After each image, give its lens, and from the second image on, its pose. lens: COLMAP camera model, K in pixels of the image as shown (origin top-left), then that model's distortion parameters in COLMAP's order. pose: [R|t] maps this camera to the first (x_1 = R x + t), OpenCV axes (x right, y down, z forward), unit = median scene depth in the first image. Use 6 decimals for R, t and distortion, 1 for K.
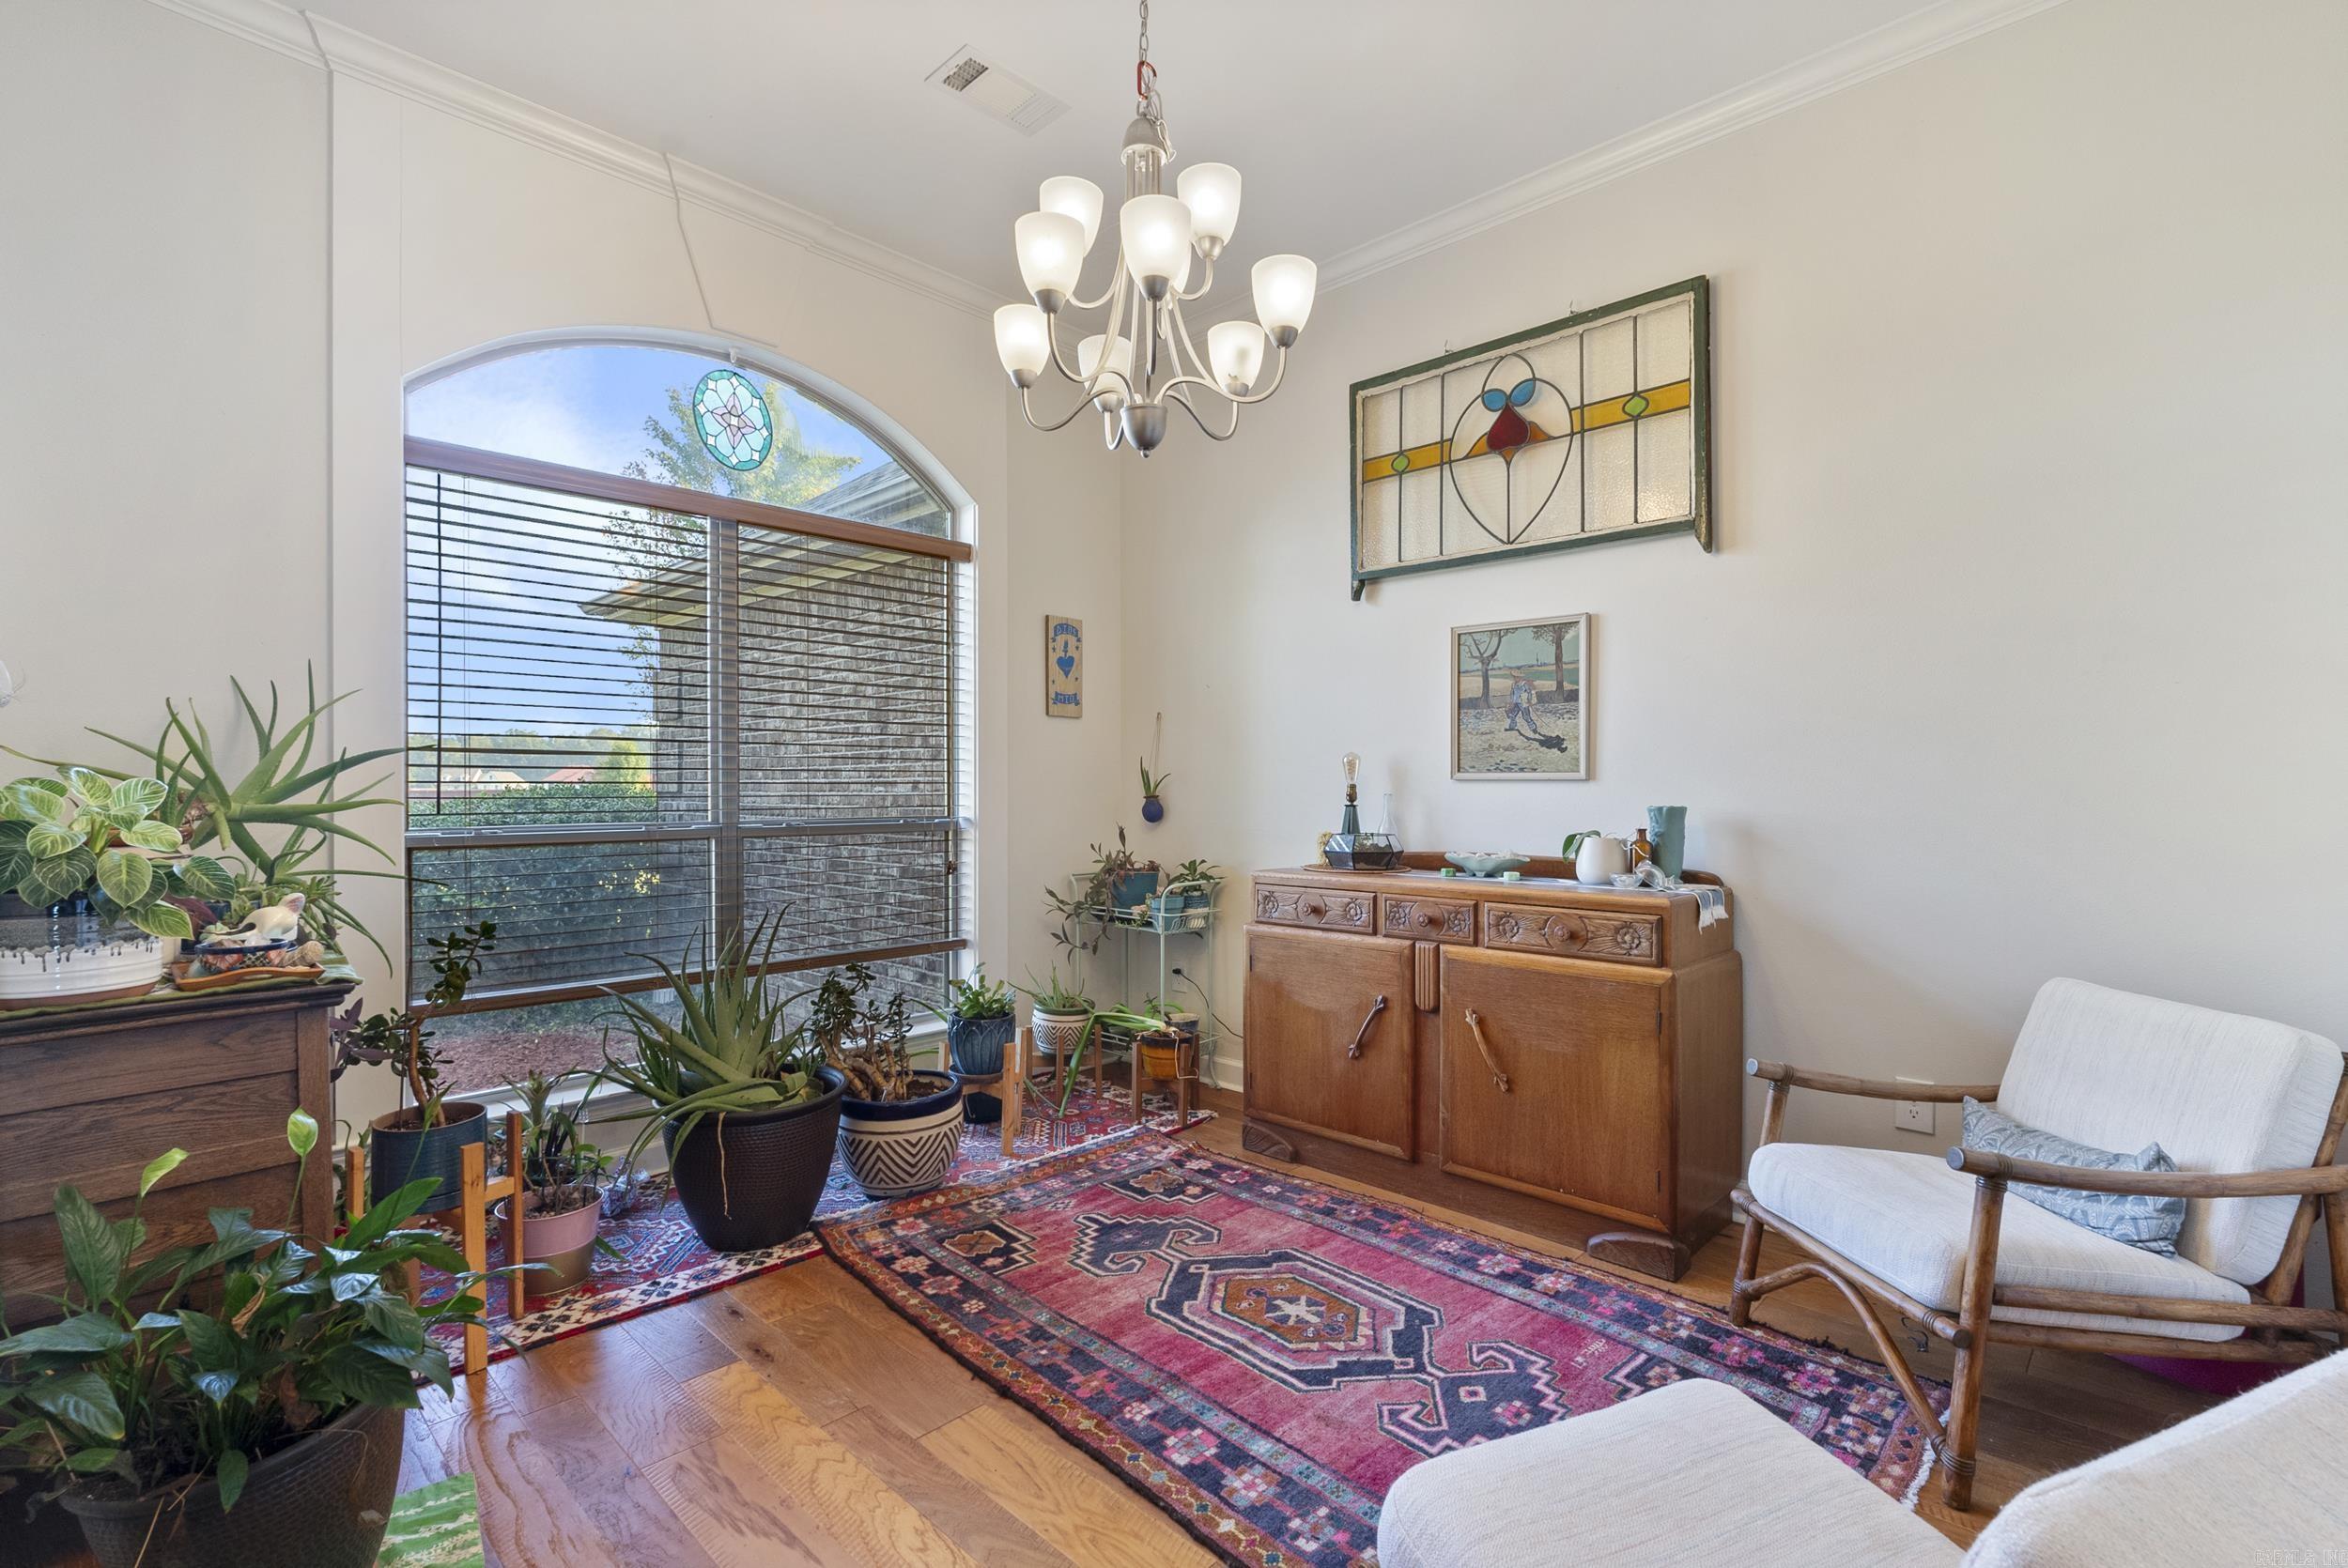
lens RADIAL K [[1040.8, 0, 1167.7], [0, 1040.8, 791.8], [0, 0, 1]] dist [-0.006790, 0.000042]
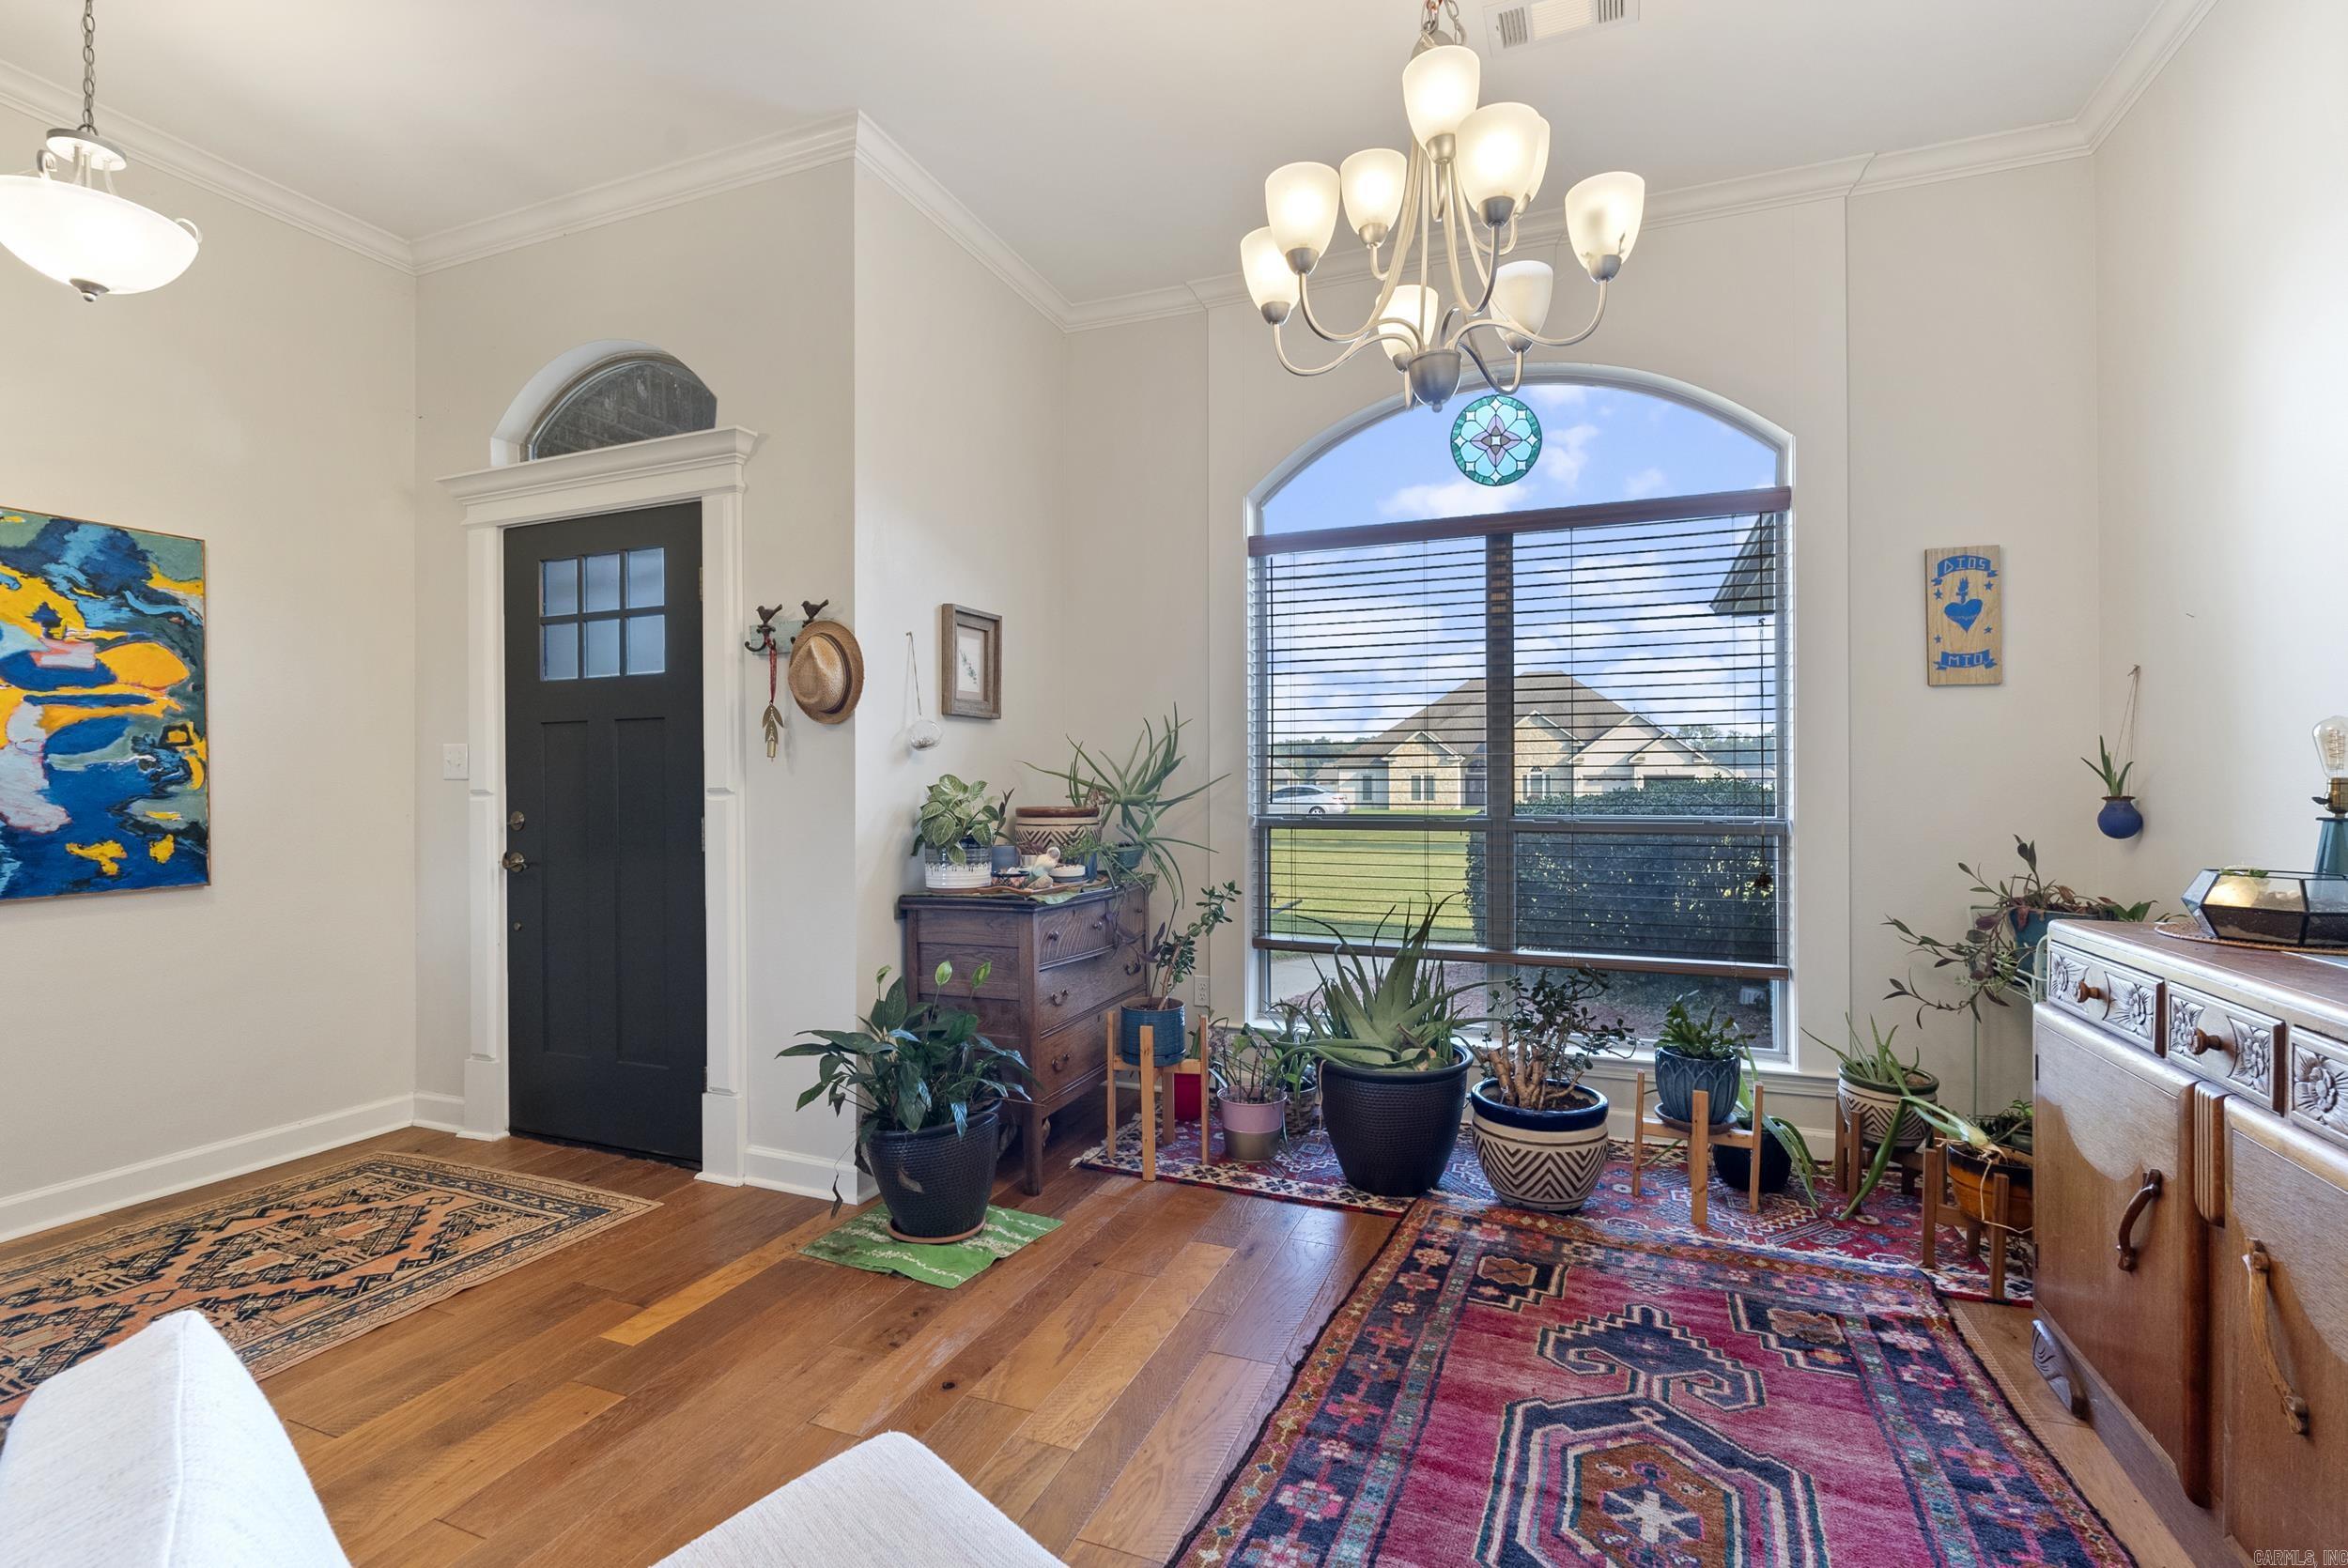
lens RADIAL K [[1040.8, 0, 1173.4], [0, 1040.8, 780.7], [0, 0, 1]] dist [-0.006790, 0.000042]
pose [[0.395469, -0.000931, -0.918479, 0.518892], [-0.002919, 0.999993, -0.002271, -0.004608], [0.918474, 0.003579, 0.395464, 0.327961]]
